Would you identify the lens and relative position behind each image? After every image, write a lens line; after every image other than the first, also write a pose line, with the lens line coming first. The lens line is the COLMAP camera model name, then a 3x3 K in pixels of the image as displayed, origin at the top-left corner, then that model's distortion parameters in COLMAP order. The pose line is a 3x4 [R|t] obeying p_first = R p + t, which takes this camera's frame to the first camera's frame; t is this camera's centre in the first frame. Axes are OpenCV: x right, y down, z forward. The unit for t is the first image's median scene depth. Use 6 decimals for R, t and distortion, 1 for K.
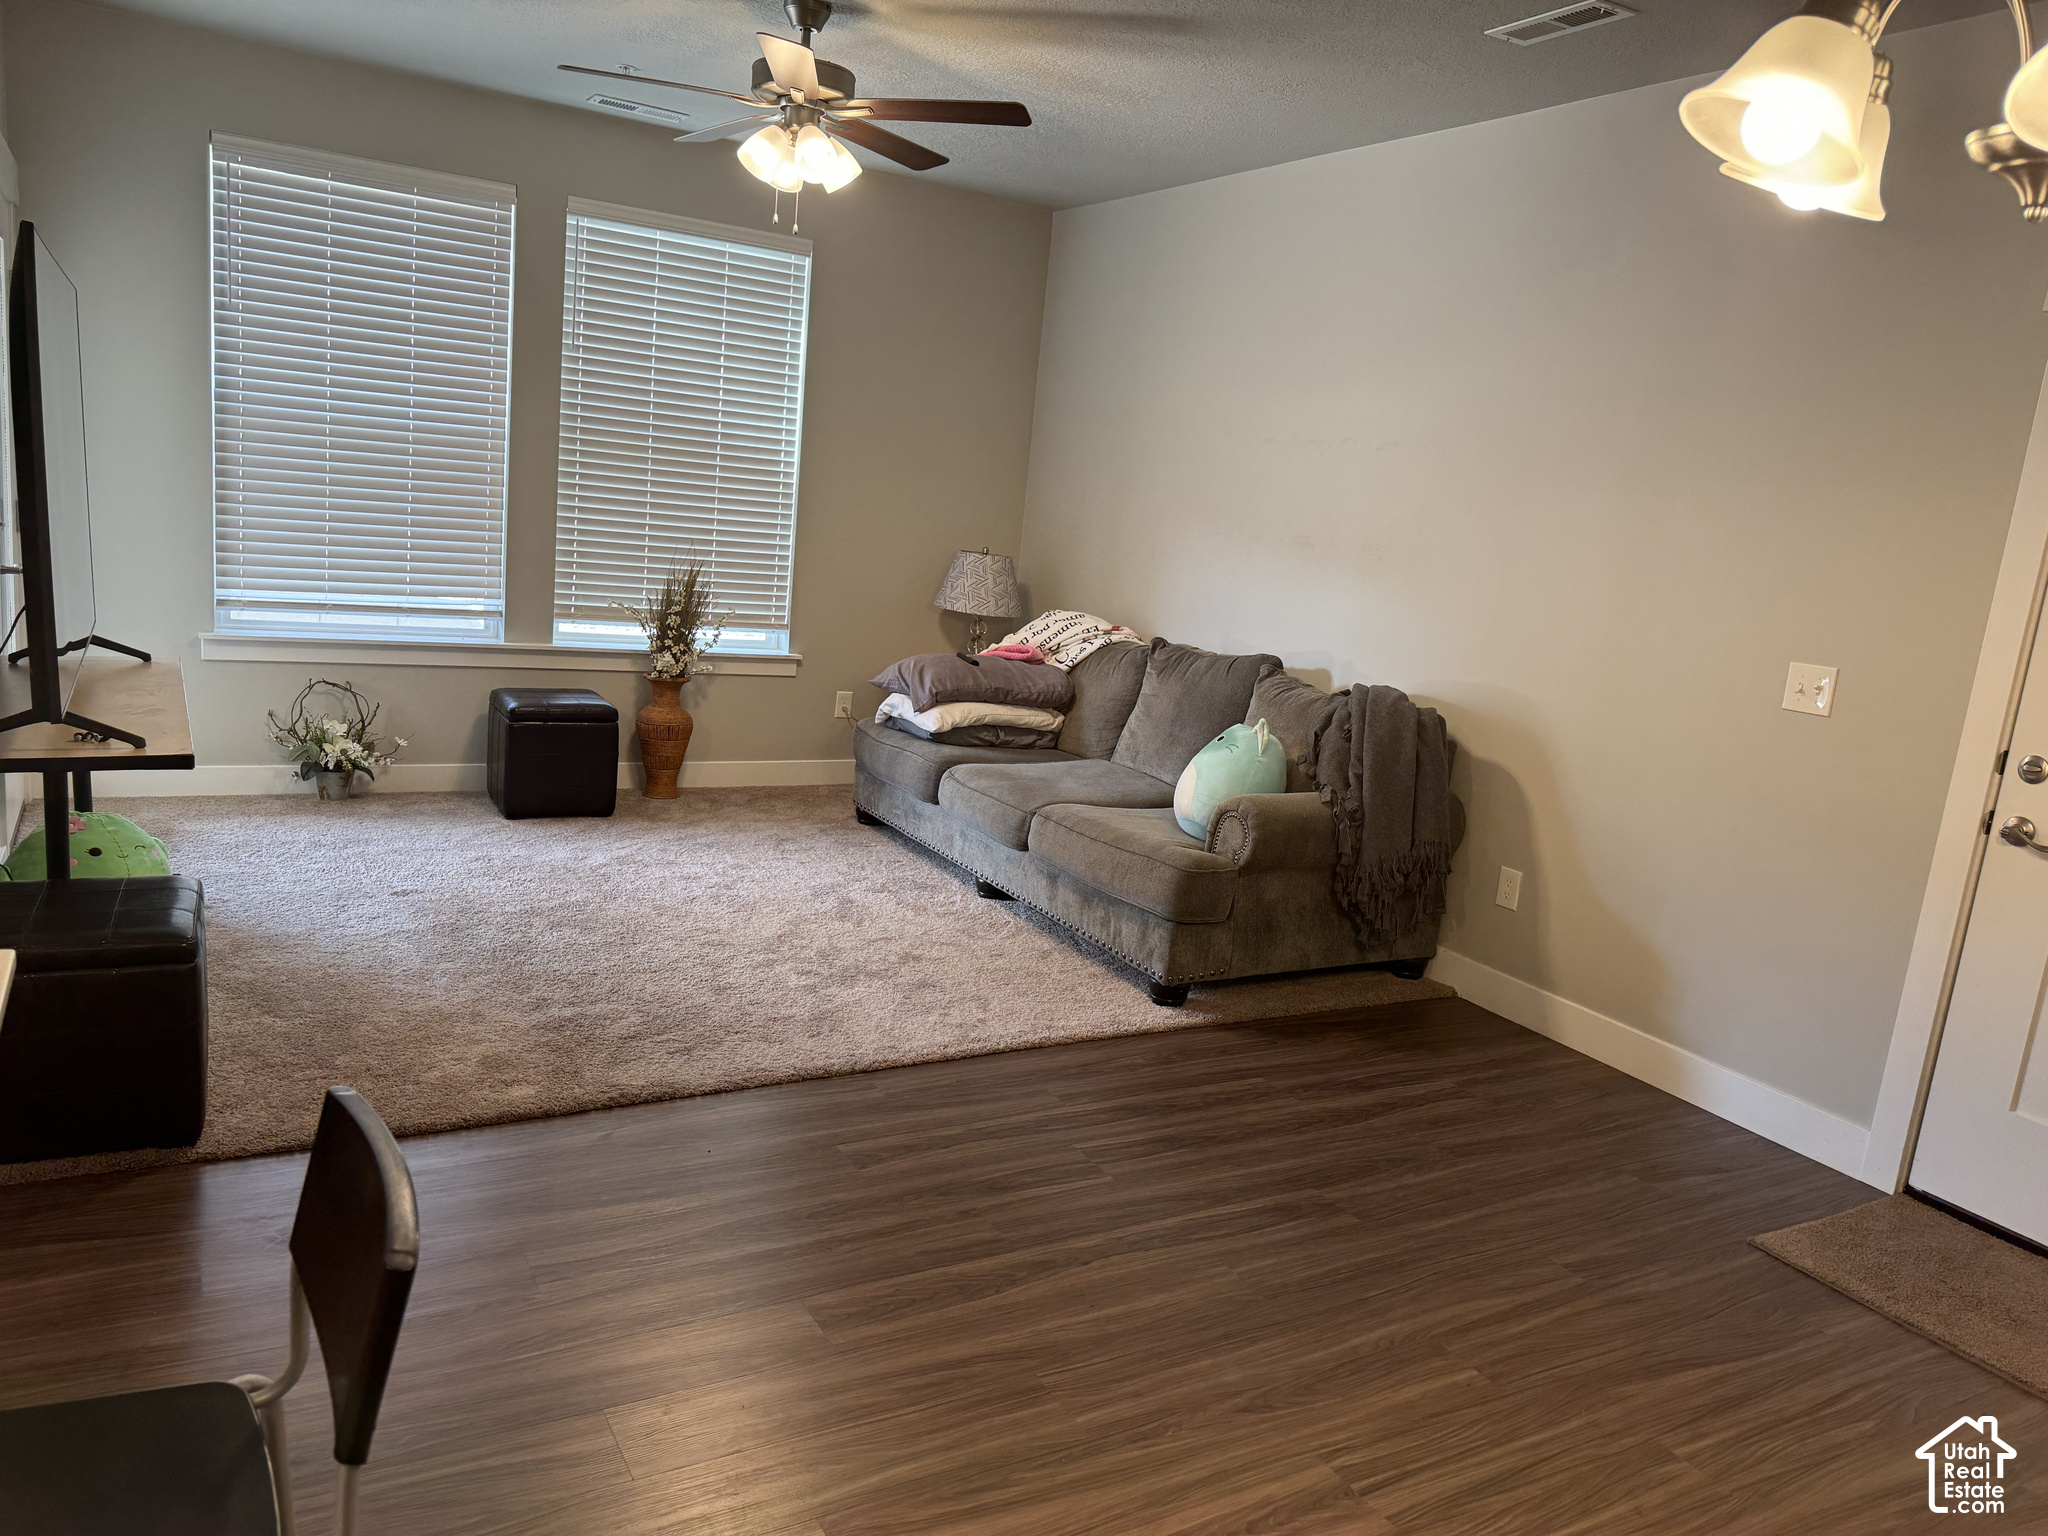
lens RADIAL K [[1433.1, 0, 1024.0], [0, 1433.1, 768.0], [0, 0, 1]] dist [0.155093, -0.274353]
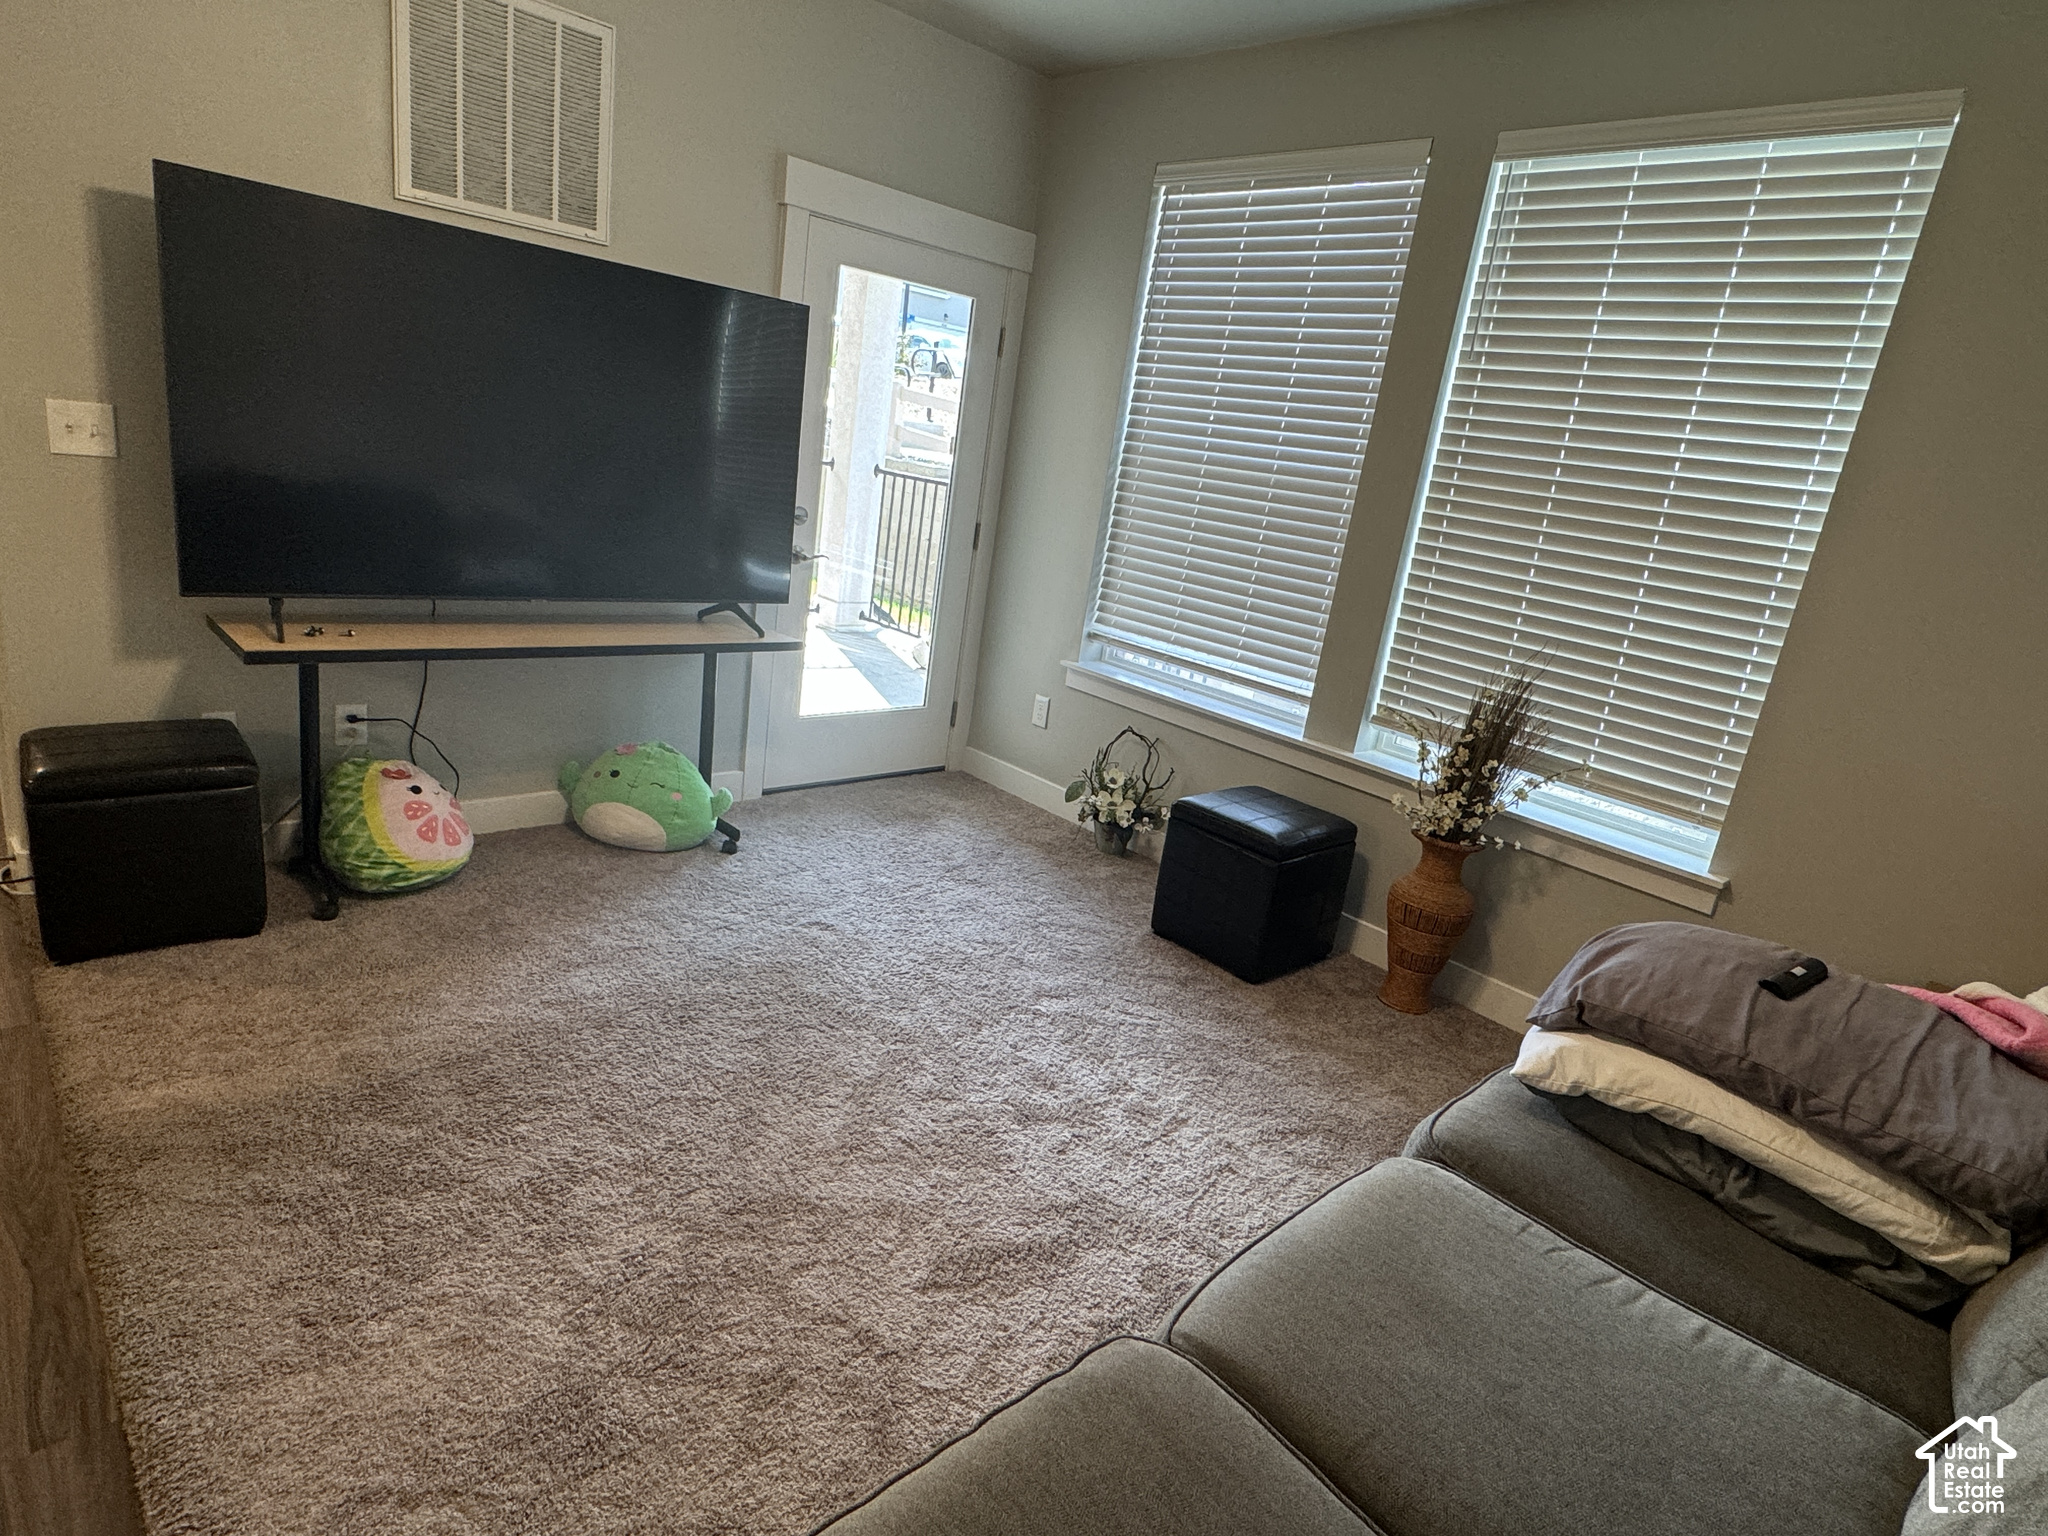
lens RADIAL K [[1134.9, 0, 1020.5], [0, 1134.9, 760.8], [0, 0, 1]] dist [0.005339, 0.000407]
pose [[0.235732, 0.206495, -0.949626, 0.209372], [-0.292083, 0.947040, 0.133427, -0.117277], [0.926886, 0.245916, 0.283562, 0.719773]]
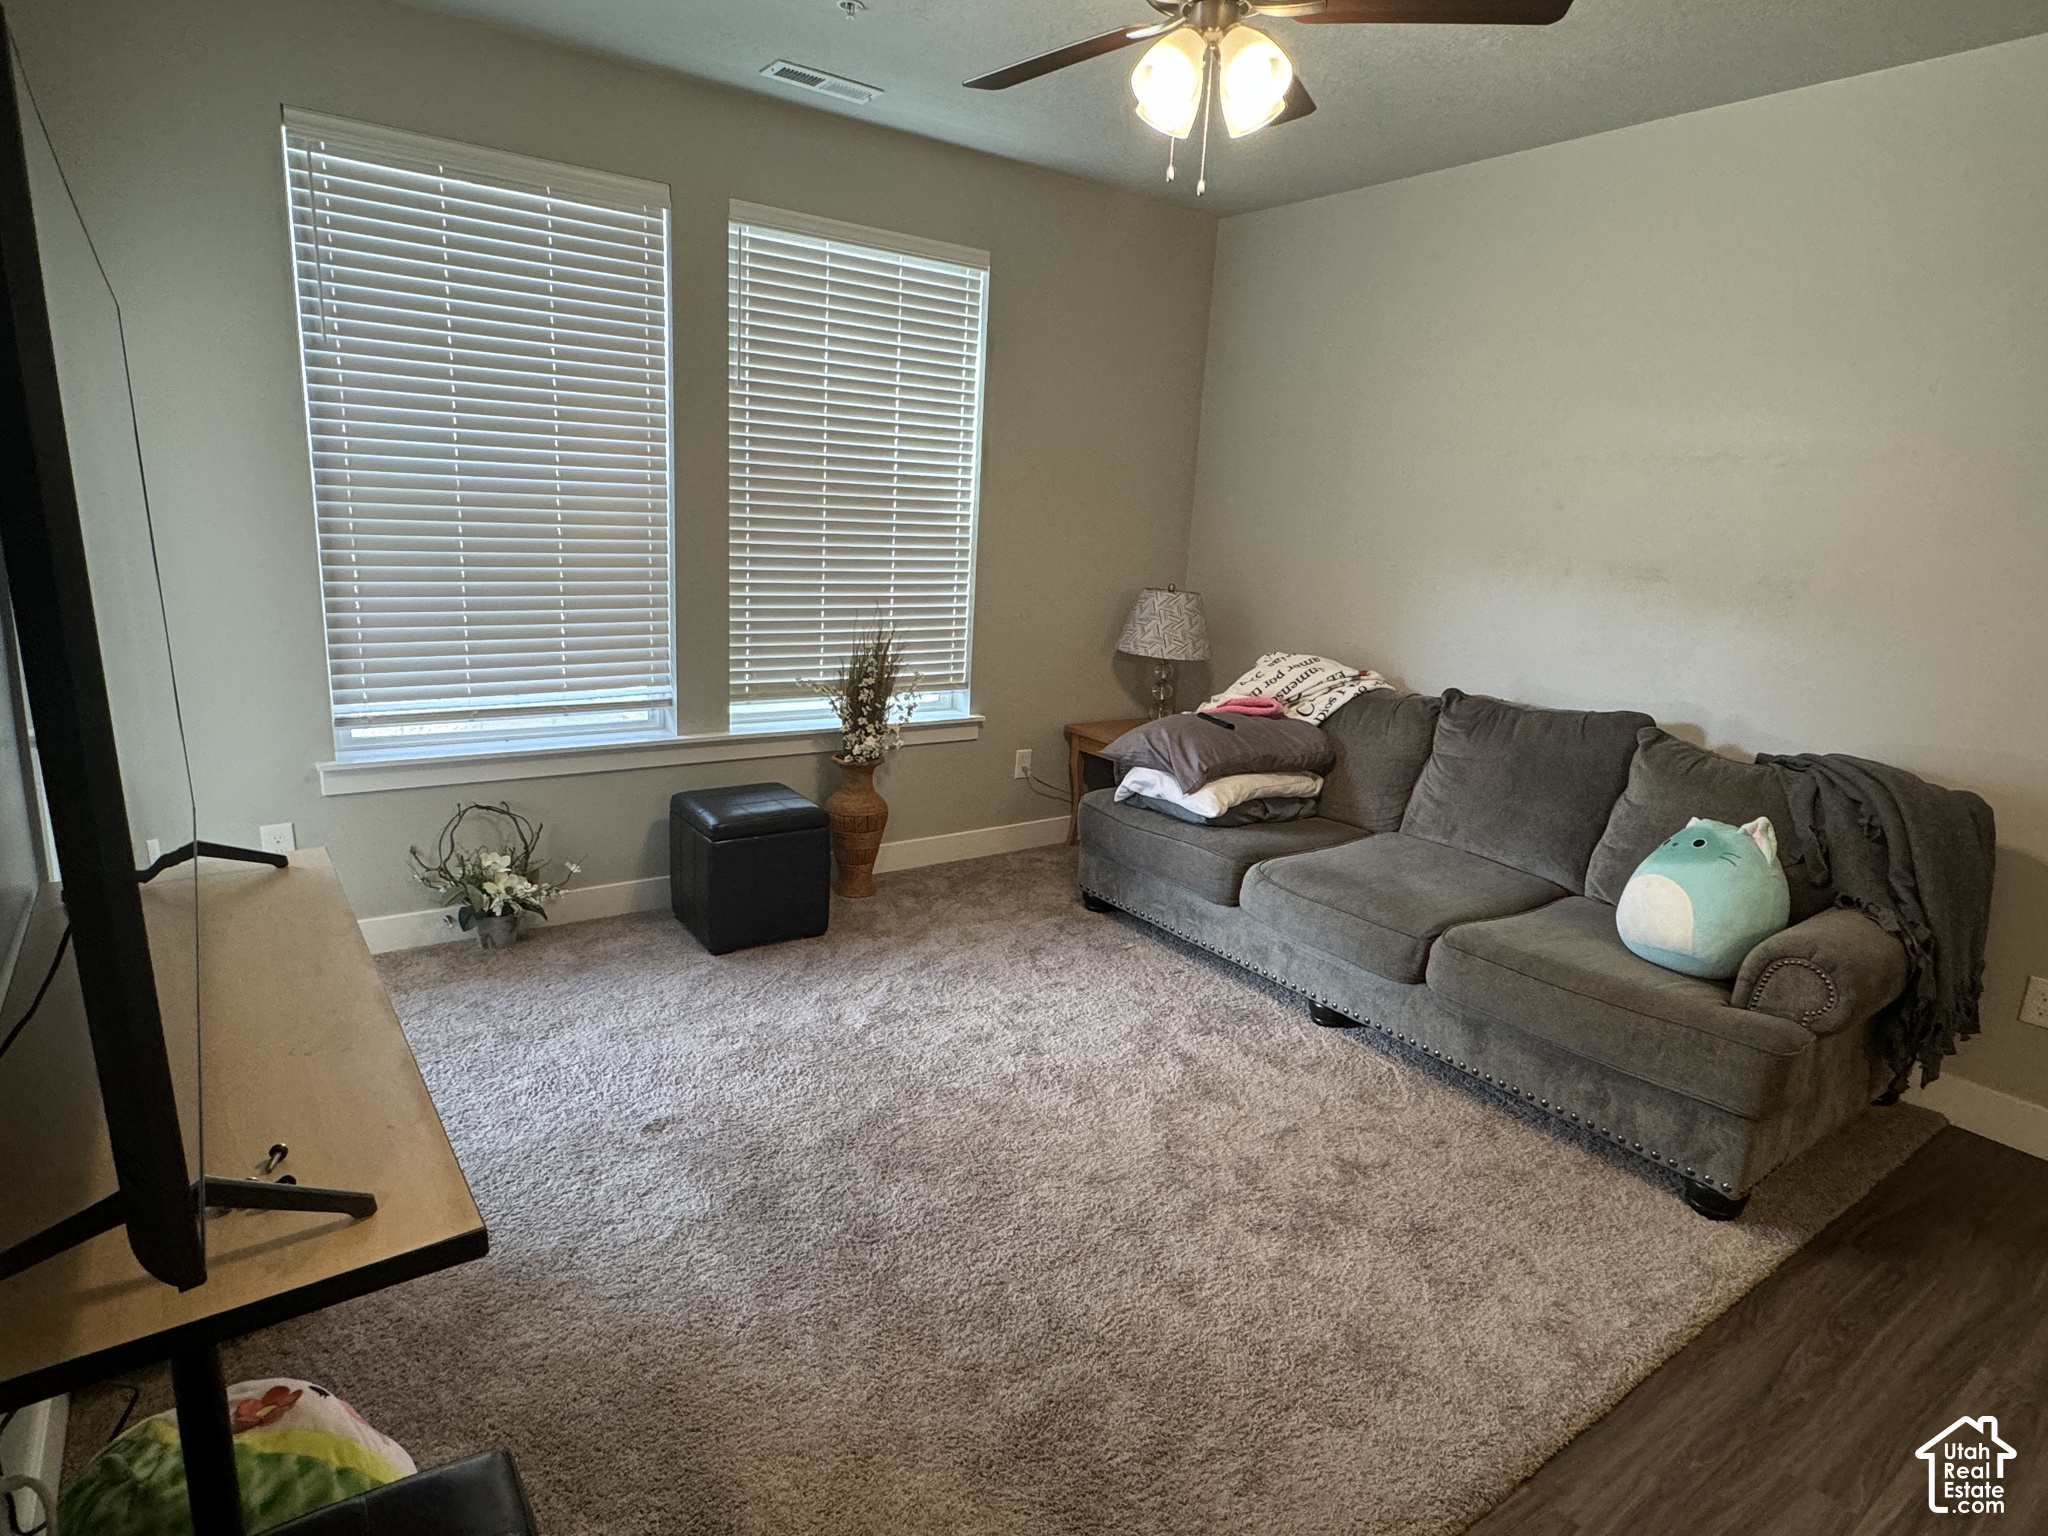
lens RADIAL K [[1134.9, 0, 1020.5], [0, 1134.9, 760.8], [0, 0, 1]] dist [0.005339, 0.000407]
pose [[0.994128, -0.064940, 0.086555, -0.226823], [0.061496, 0.997228, 0.041875, -0.091544], [-0.089035, -0.036307, 0.995367, 0.336827]]
